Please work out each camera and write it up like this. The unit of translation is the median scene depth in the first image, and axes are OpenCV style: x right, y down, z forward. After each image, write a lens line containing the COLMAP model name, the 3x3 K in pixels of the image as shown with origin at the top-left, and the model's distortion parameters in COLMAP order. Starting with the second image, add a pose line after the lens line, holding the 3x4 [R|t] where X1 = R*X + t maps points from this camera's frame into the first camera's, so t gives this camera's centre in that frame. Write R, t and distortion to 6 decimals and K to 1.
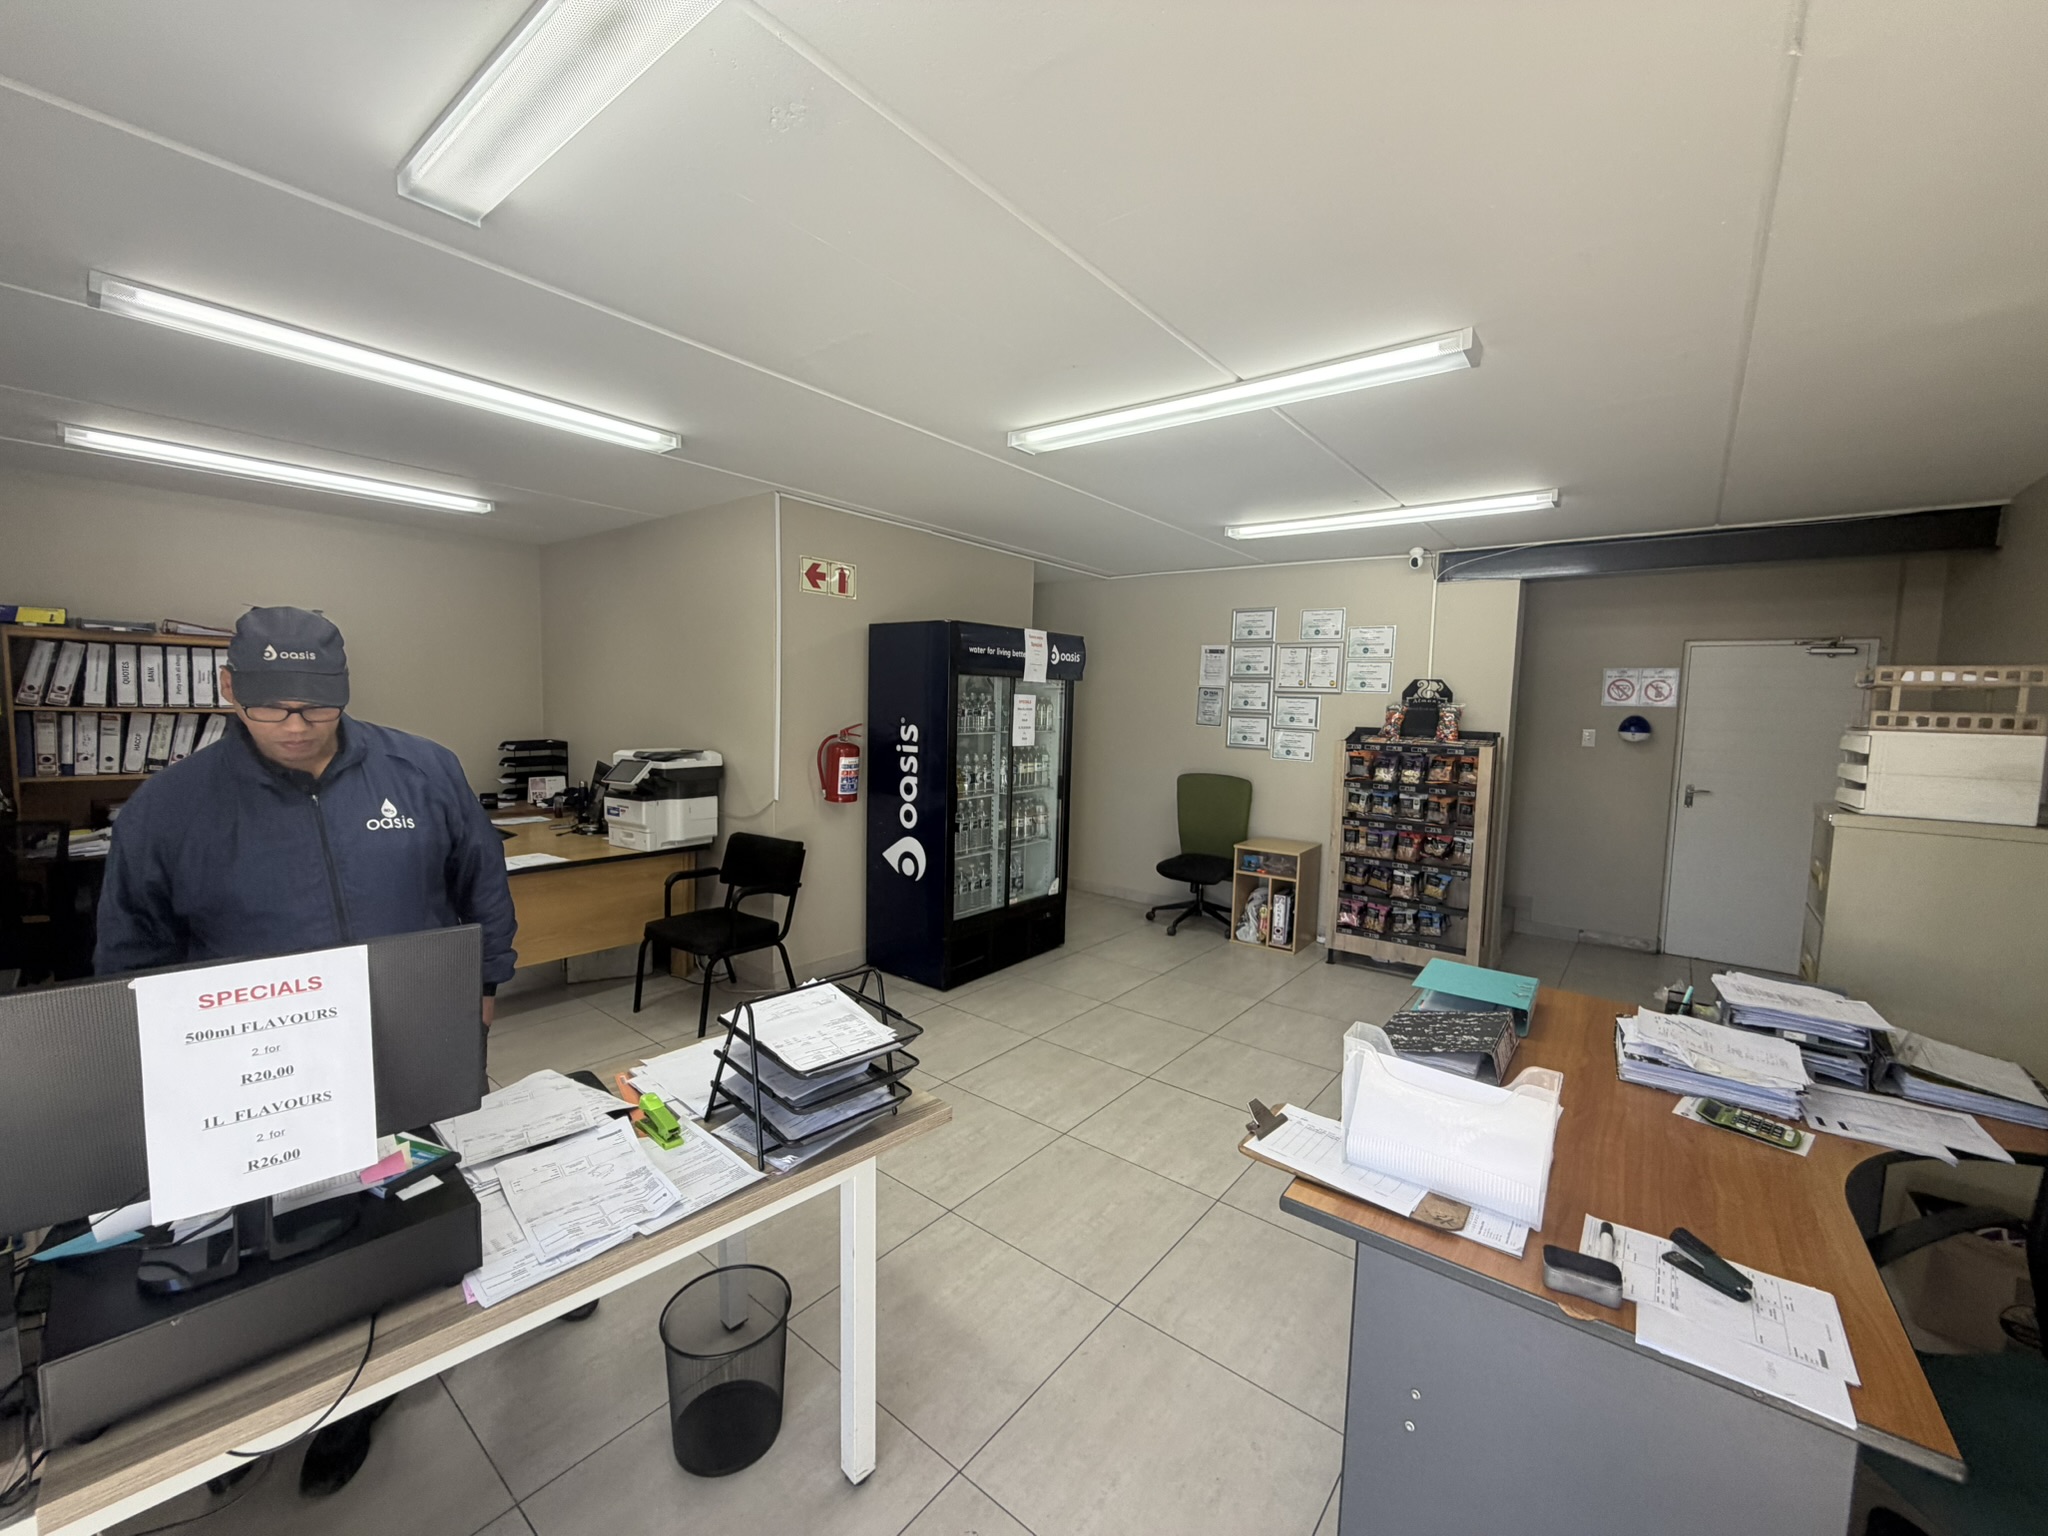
lens RADIAL K [[813.8, 0, 1017.3], [0, 813.8, 764.3], [0, 0, 1]] dist [-0.001707, -0.000735]
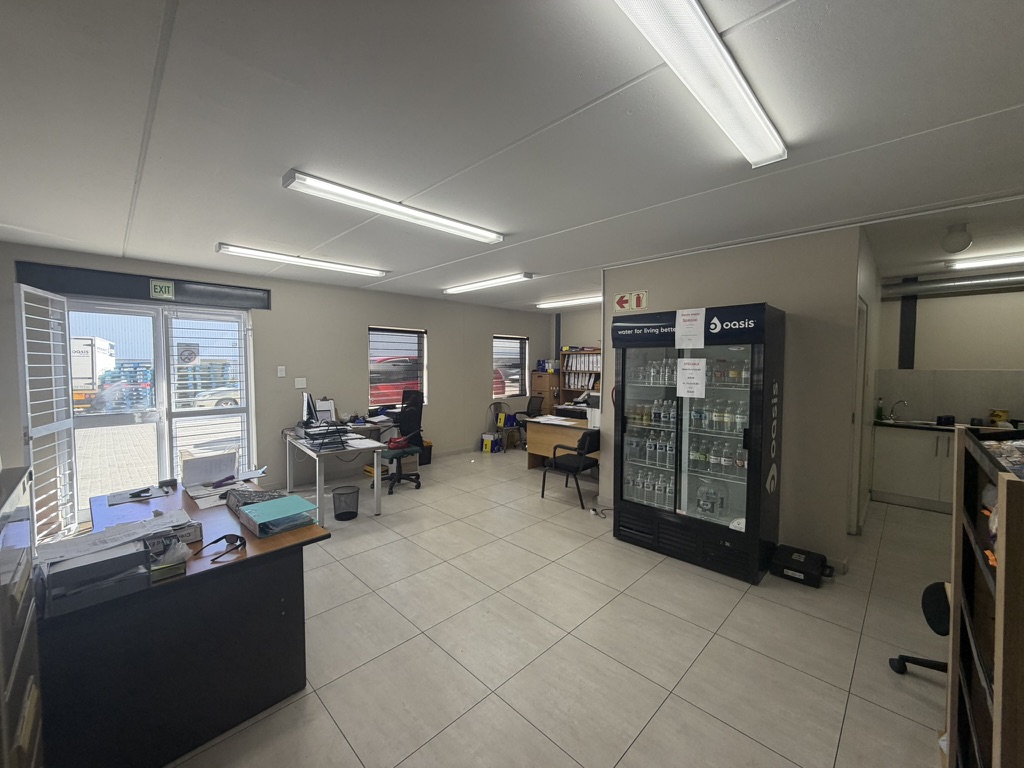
lens RADIAL K [[406.9, 0, 509.6], [0, 406.9, 385.3], [0, 0, 1]] dist [-0.001707, -0.000735]
pose [[-0.100615, 0.027547, -0.994544, 0.752171], [-0.086193, 0.995617, 0.036297, -0.044590], [0.991185, 0.089375, -0.097799, 0.840598]]
